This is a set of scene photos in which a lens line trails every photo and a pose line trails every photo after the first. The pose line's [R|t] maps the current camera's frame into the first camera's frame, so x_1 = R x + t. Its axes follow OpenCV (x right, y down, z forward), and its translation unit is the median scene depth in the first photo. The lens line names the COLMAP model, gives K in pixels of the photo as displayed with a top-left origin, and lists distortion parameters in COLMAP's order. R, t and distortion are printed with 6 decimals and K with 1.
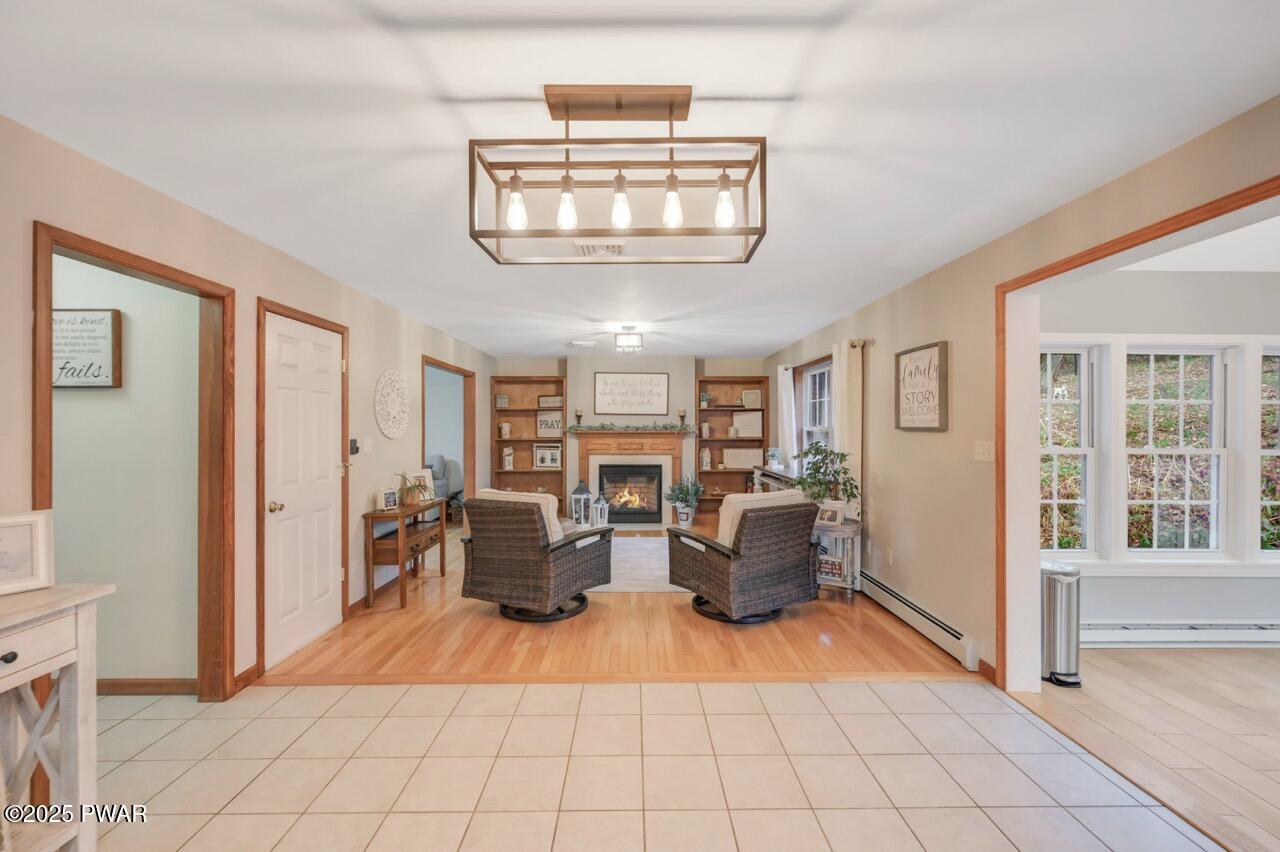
lens RADIAL K [[510.4, 0, 642.8], [0, 510.4, 424.5], [0, 0, 1]] dist [-0.000047, 0.000587]
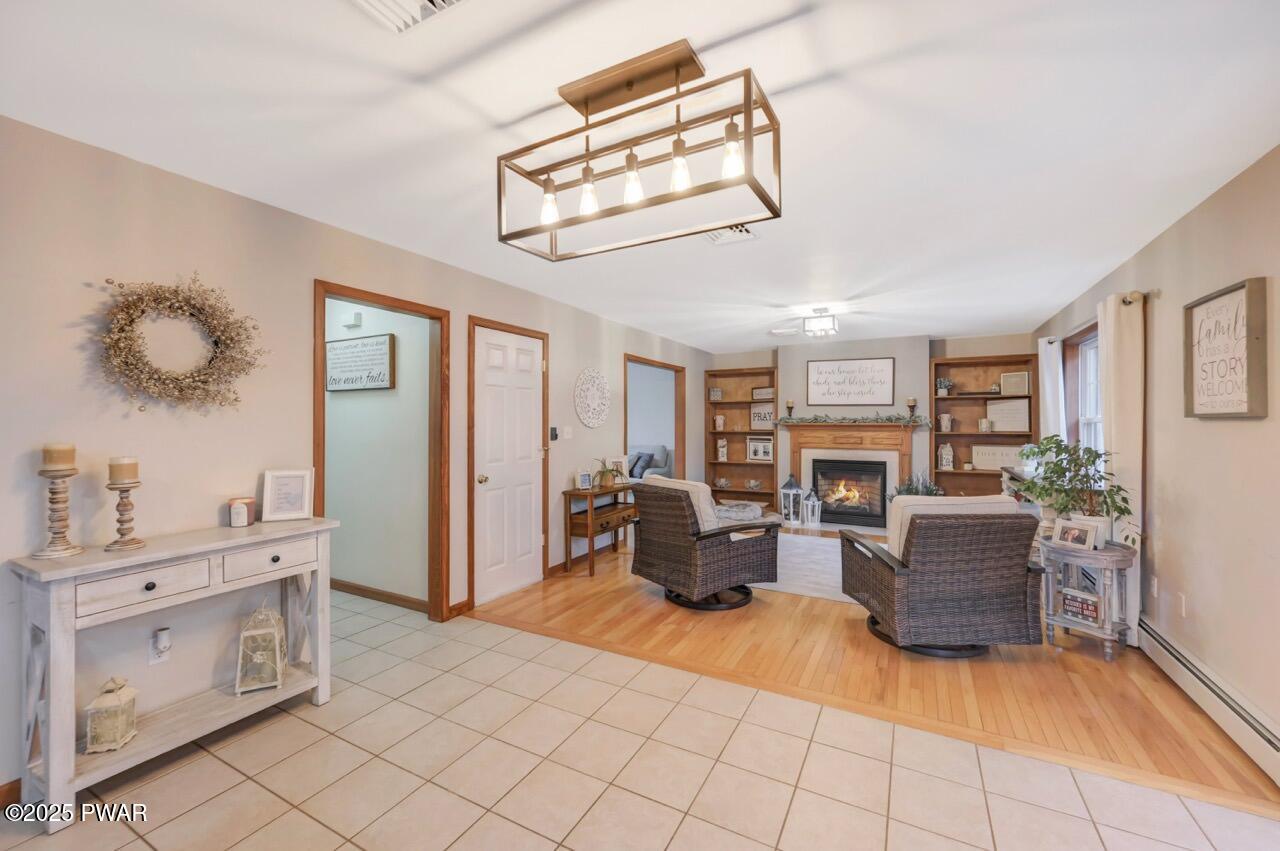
lens RADIAL K [[510.4, 0, 650.4], [0, 510.4, 418.9], [0, 0, 1]] dist [-0.000047, 0.000587]
pose [[0.878291, -0.002194, -0.478121, 0.102952], [0.001495, 0.999997, -0.001842, 0.005965], [0.478124, 0.000903, 0.878292, 0.034005]]
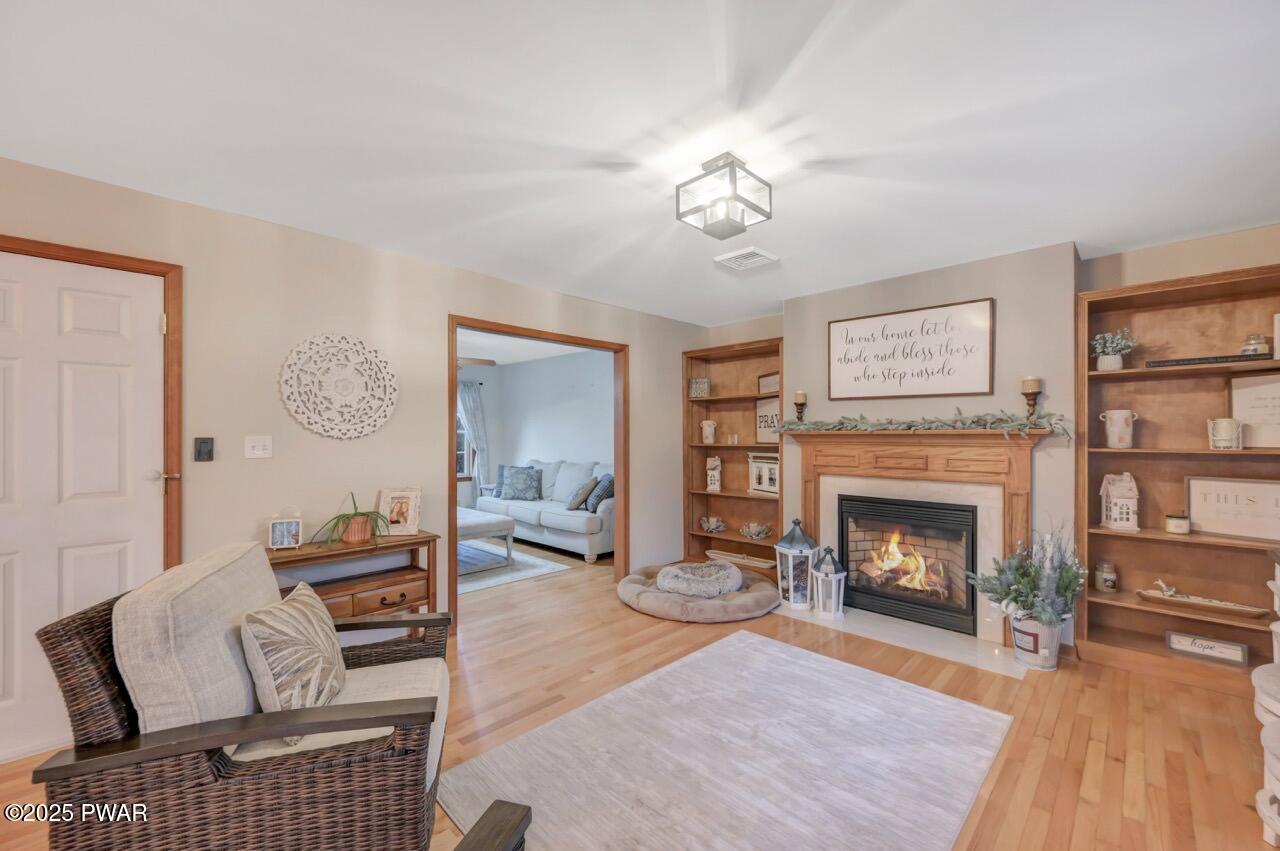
lens RADIAL K [[510.4, 0, 648.7], [0, 510.4, 431.7], [0, 0, 1]] dist [-0.000047, 0.000587]
pose [[0.702588, -0.004742, -0.711581, 0.156121], [0.004800, 0.999987, -0.001925, 0.013409], [0.711581, -0.002063, 0.702601, 0.492767]]
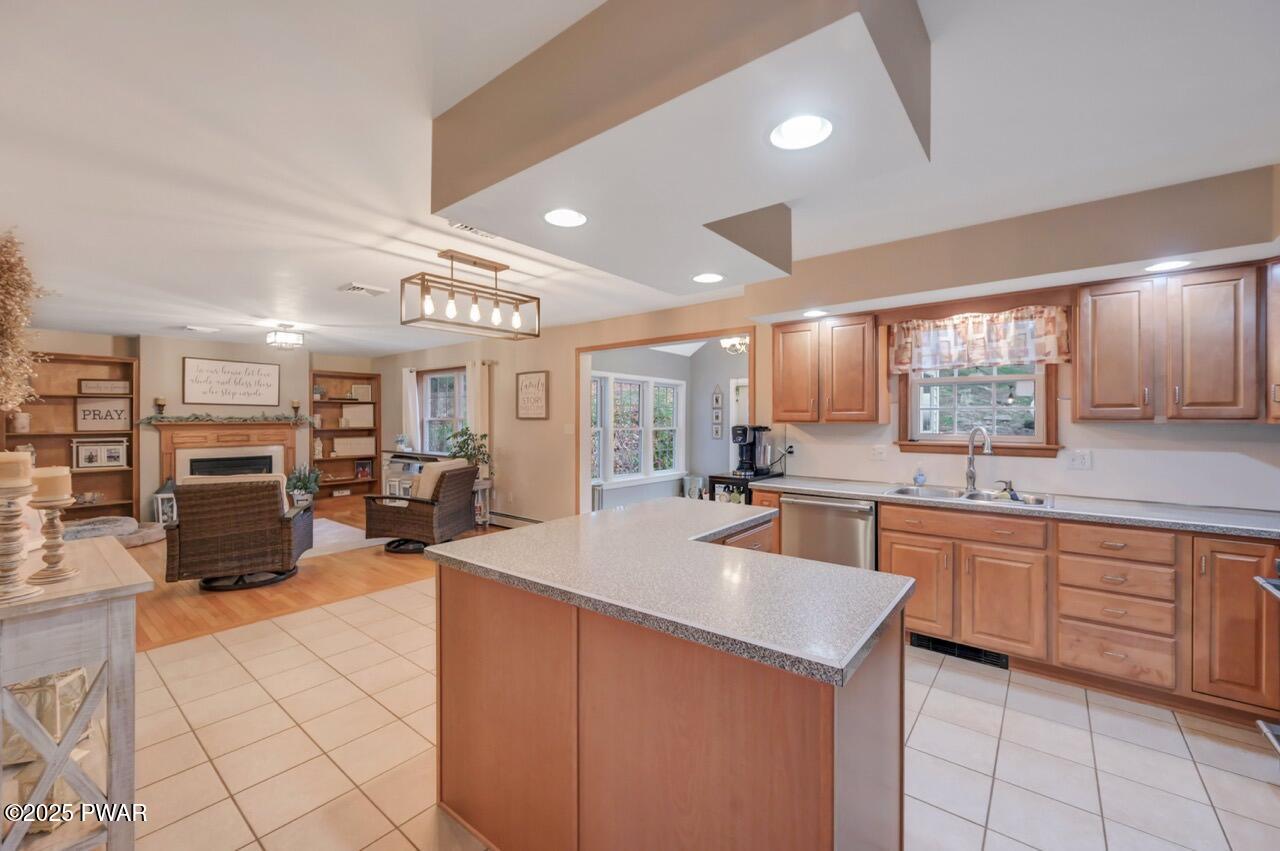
lens RADIAL K [[510.4, 0, 641.4], [0, 510.4, 418.7], [0, 0, 1]] dist [-0.000047, 0.000587]
pose [[0.636828, 0.000440, 0.771006, -0.277304], [-0.002409, 0.999996, 0.001419, 0.003363], [-0.771002, -0.002761, 0.636827, -0.196440]]
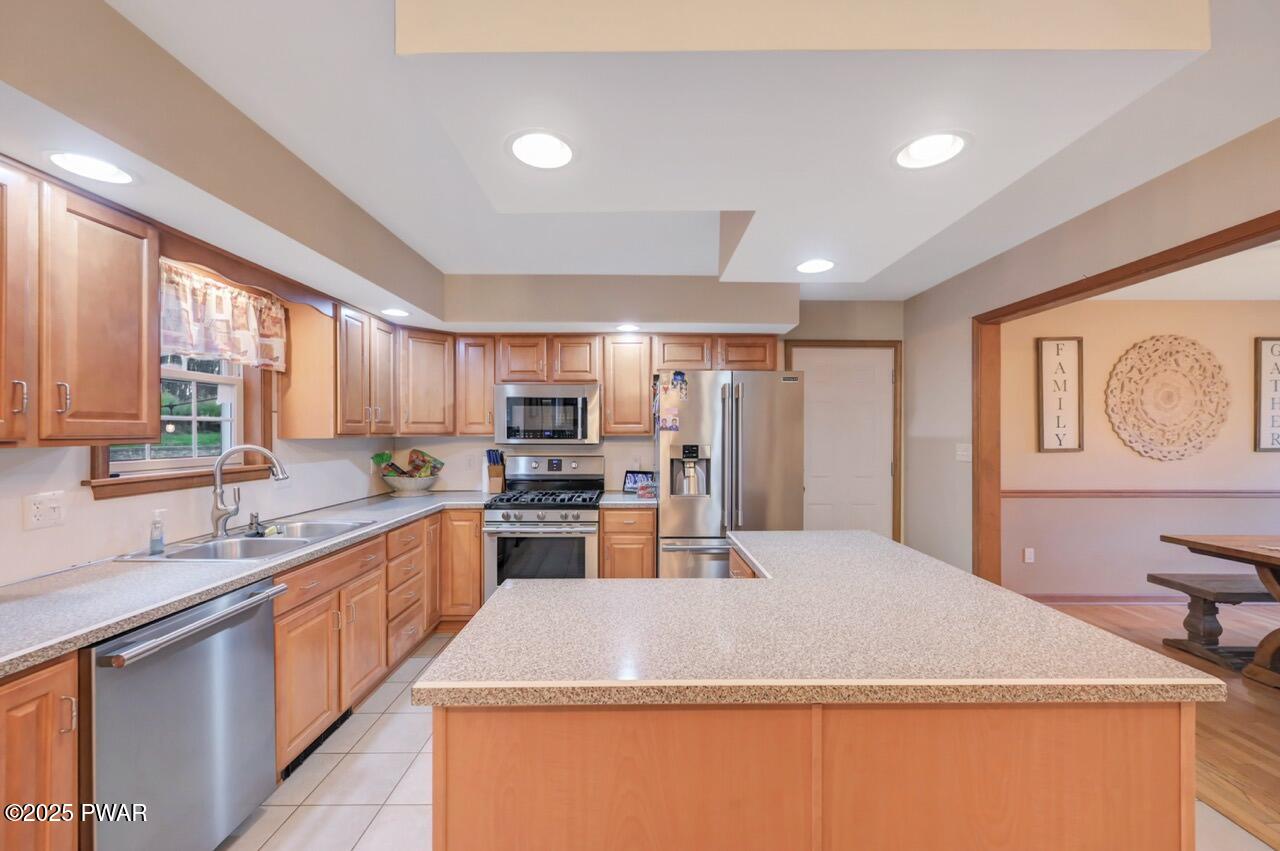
lens RADIAL K [[510.4, 0, 642.9], [0, 510.4, 430.0], [0, 0, 1]] dist [-0.000047, 0.000587]
pose [[-0.999957, -0.001441, 0.009213, -0.002058], [-0.001501, 0.999978, -0.006531, 0.002479], [-0.009203, -0.006544, -0.999936, 0.180351]]
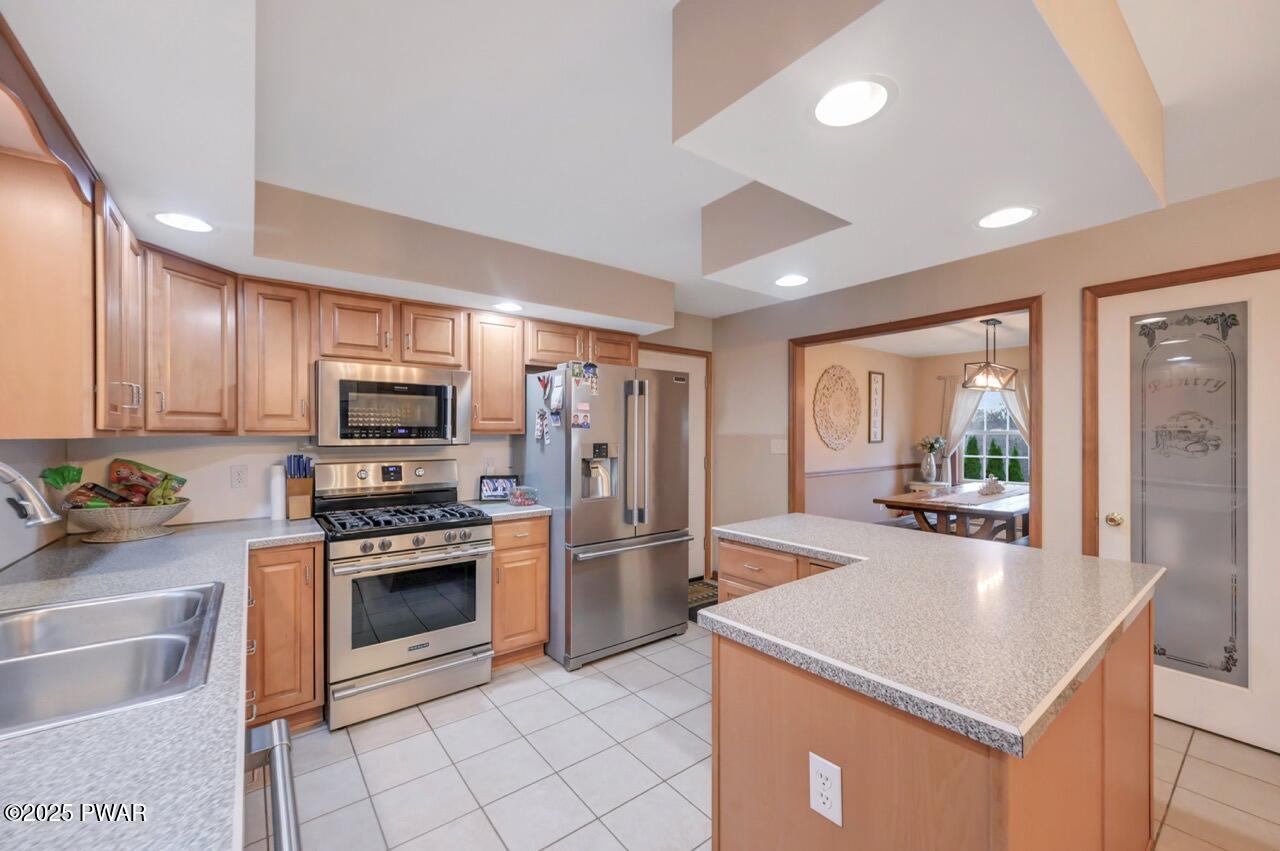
lens RADIAL K [[510.4, 0, 644.4], [0, 510.4, 430.9], [0, 0, 1]] dist [-0.000047, 0.000587]
pose [[-0.799016, -0.002525, -0.601305, 0.181899], [0.001776, 0.999977, -0.006559, 0.005303], [0.601308, -0.006308, -0.798993, 0.088053]]
